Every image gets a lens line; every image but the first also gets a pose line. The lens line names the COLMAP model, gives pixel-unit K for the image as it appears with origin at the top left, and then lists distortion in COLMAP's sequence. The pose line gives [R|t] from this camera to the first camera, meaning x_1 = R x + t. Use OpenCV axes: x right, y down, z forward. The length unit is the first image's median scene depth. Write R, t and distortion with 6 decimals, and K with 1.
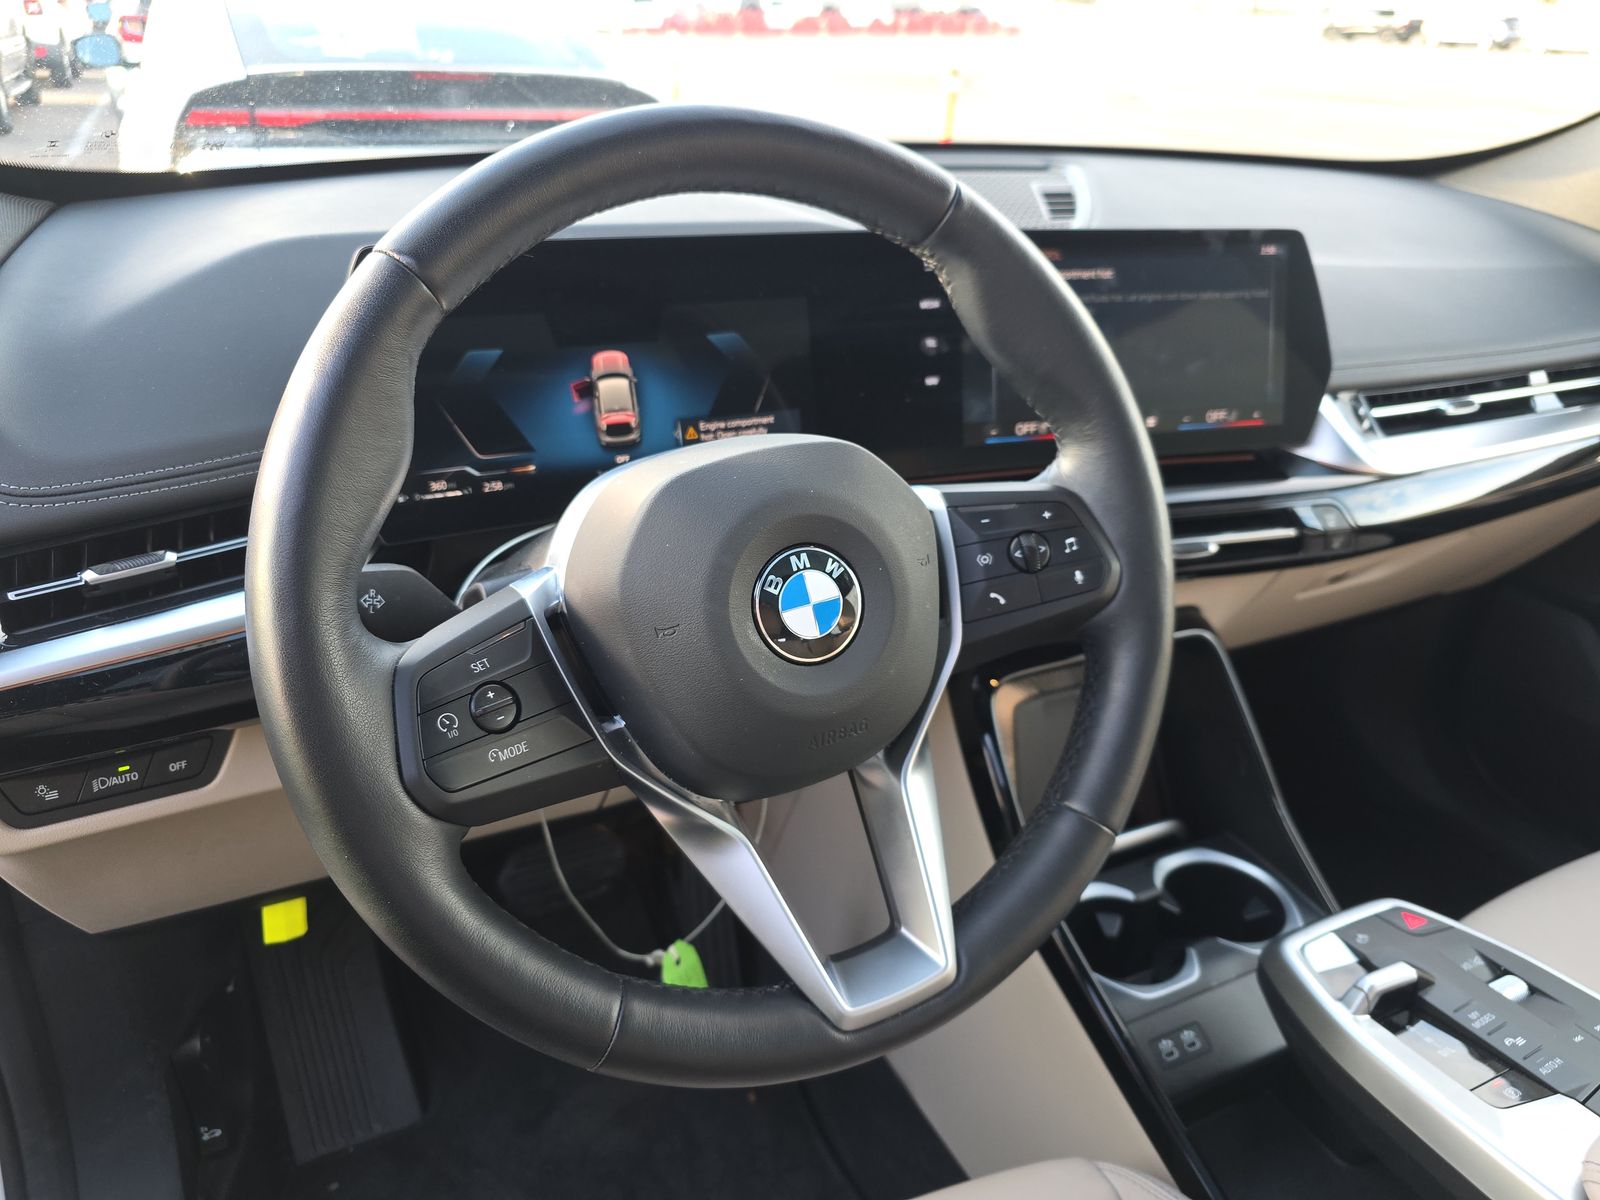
lens RADIAL K [[1064.9, 0, 800.0], [0, 1064.9, 600.0], [0, 0, 1]] dist [0.016467, -0.006632]
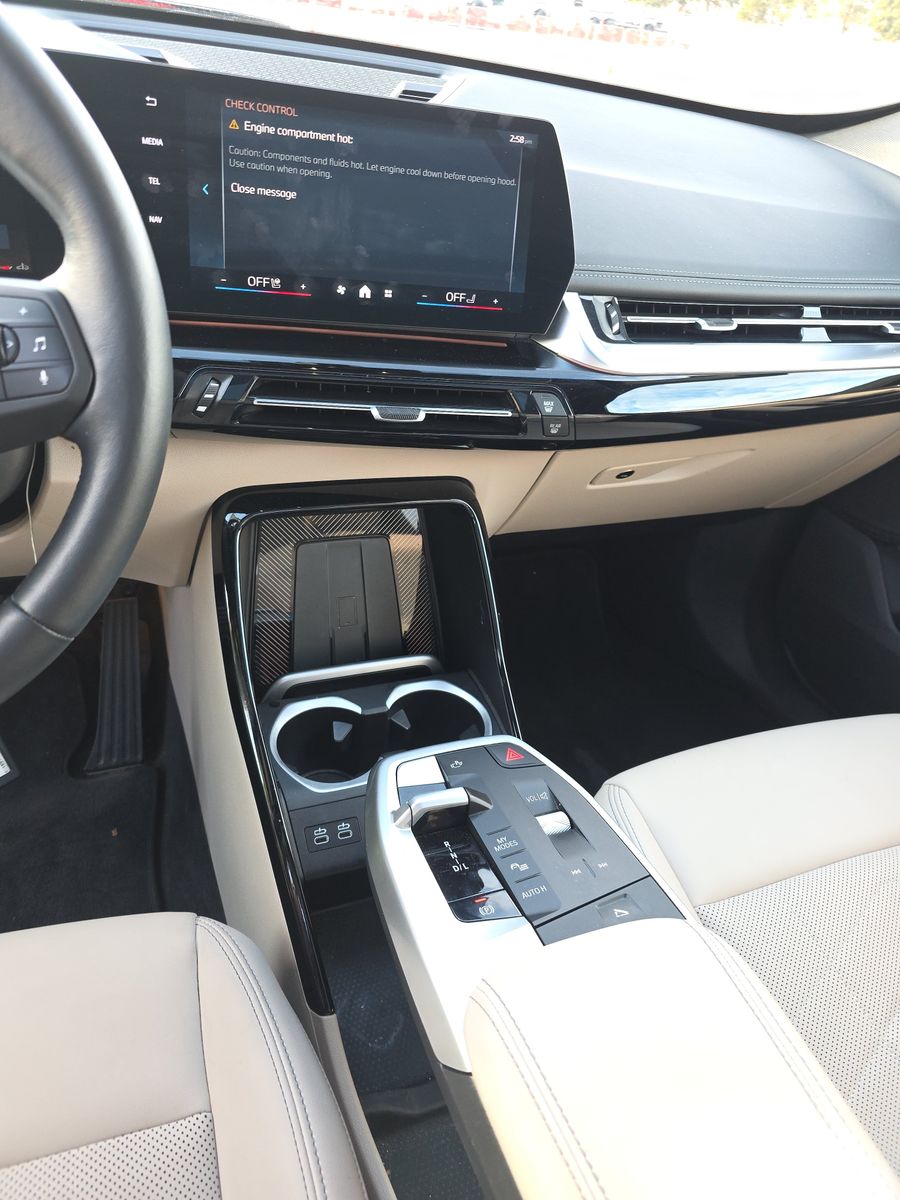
lens RADIAL K [[775.4, 0, 449.4], [0, 775.4, 586.9], [0, 0, 1]] dist [0.041739, -0.002784]
pose [[0.992334, 0.122494, -0.016409, 0.435837], [-0.119529, 0.984995, 0.124492, 0.022072], [0.031412, -0.121576, 0.992085, 0.168926]]
